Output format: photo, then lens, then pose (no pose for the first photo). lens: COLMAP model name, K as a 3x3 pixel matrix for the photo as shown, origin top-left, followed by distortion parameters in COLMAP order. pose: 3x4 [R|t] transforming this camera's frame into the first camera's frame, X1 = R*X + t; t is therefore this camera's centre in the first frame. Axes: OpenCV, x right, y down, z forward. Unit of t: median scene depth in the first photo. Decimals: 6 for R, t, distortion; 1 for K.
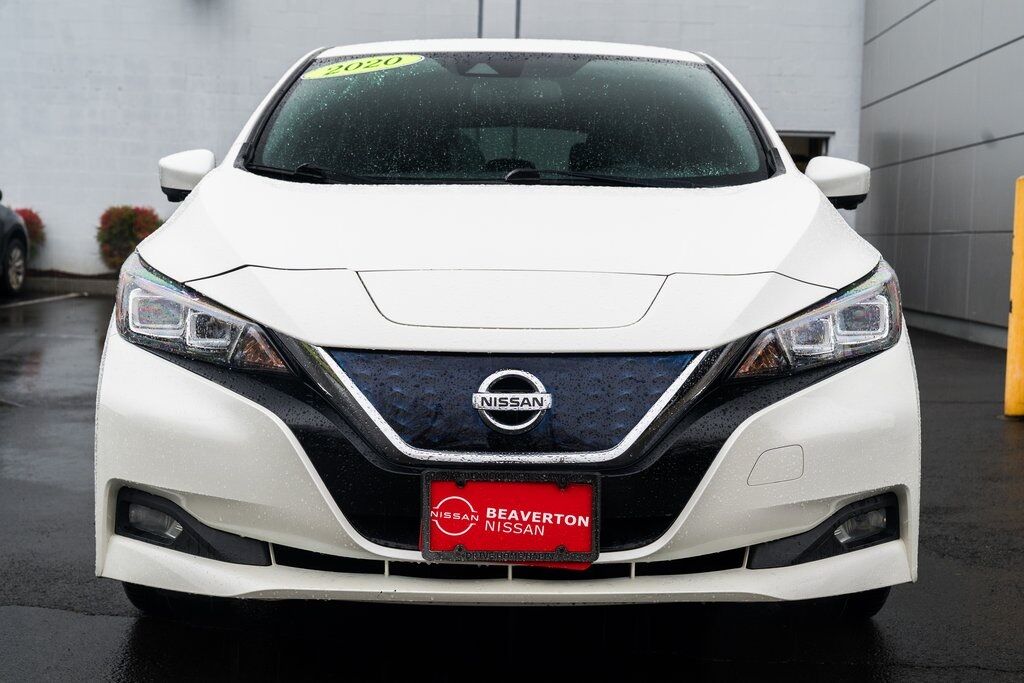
lens RADIAL K [[1530.5, 0, 512.0], [0, 1530.5, 341.5], [0, 0, 1]] dist [0.052143, 0.073693]
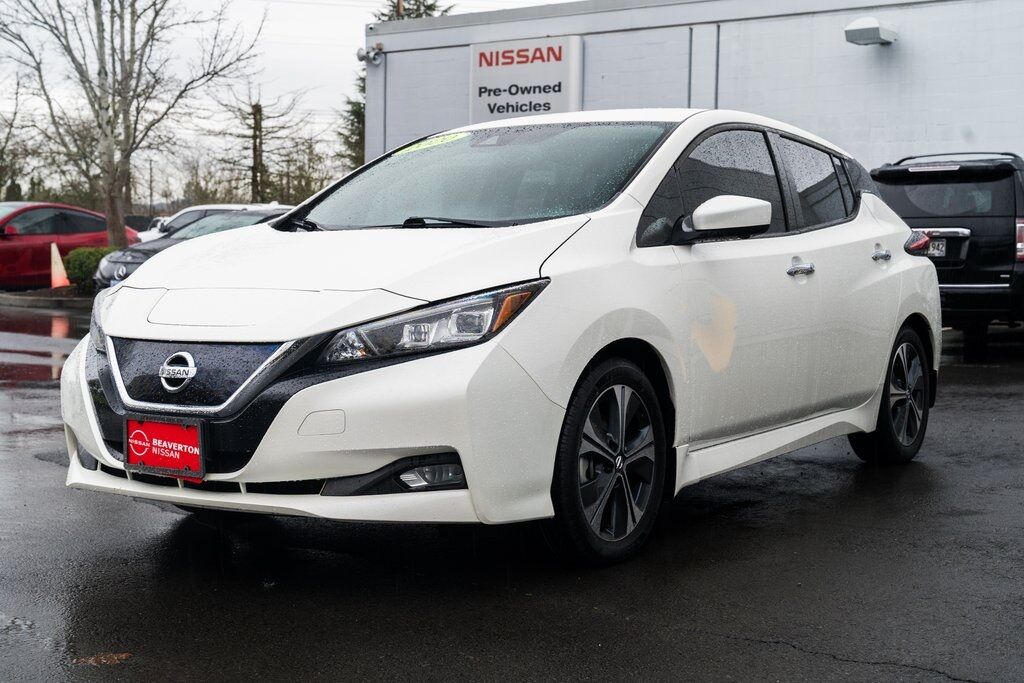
lens RADIAL K [[1399.6, 0, 512.0], [0, 1399.6, 341.5], [0, 0, 1]] dist [-0.001798, -0.015997]
pose [[0.826913, 0.015589, -0.562113, 1.075062], [-0.026049, 0.999604, -0.010600, 0.014438], [0.561726, 0.023408, 0.826992, 0.018174]]
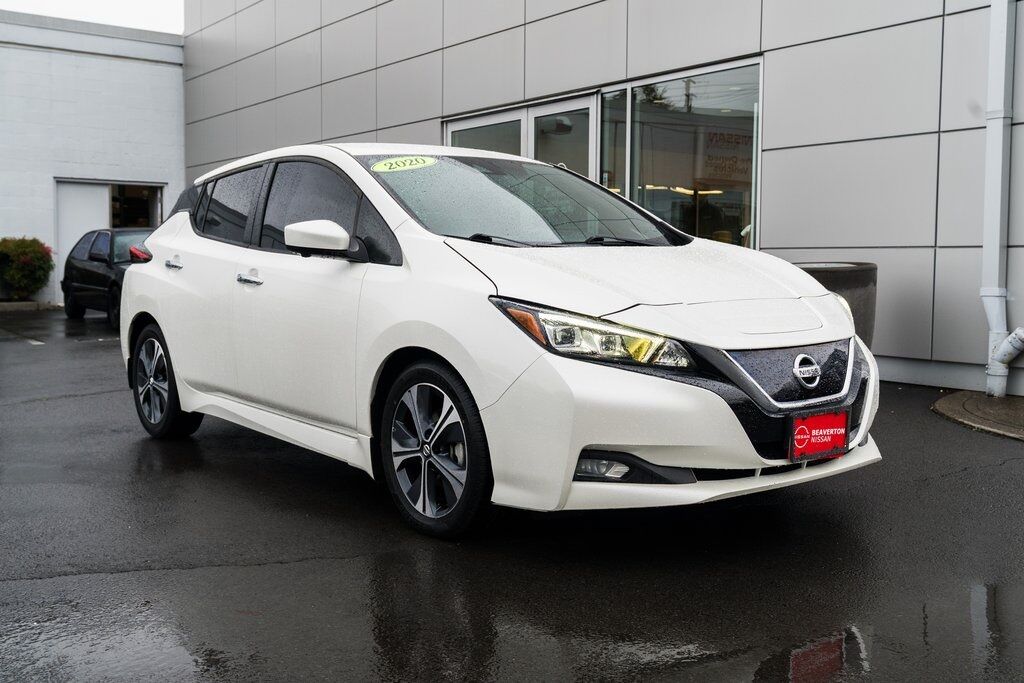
lens RADIAL K [[1009.2, 0, 512.0], [0, 1009.2, 341.5], [0, 0, 1]] dist [0.015468, 0.003173]
pose [[0.795935, -0.071745, 0.601116, -1.010145], [0.057012, 0.997423, 0.043557, -0.070099], [-0.602691, -0.000398, 0.797974, 0.244202]]
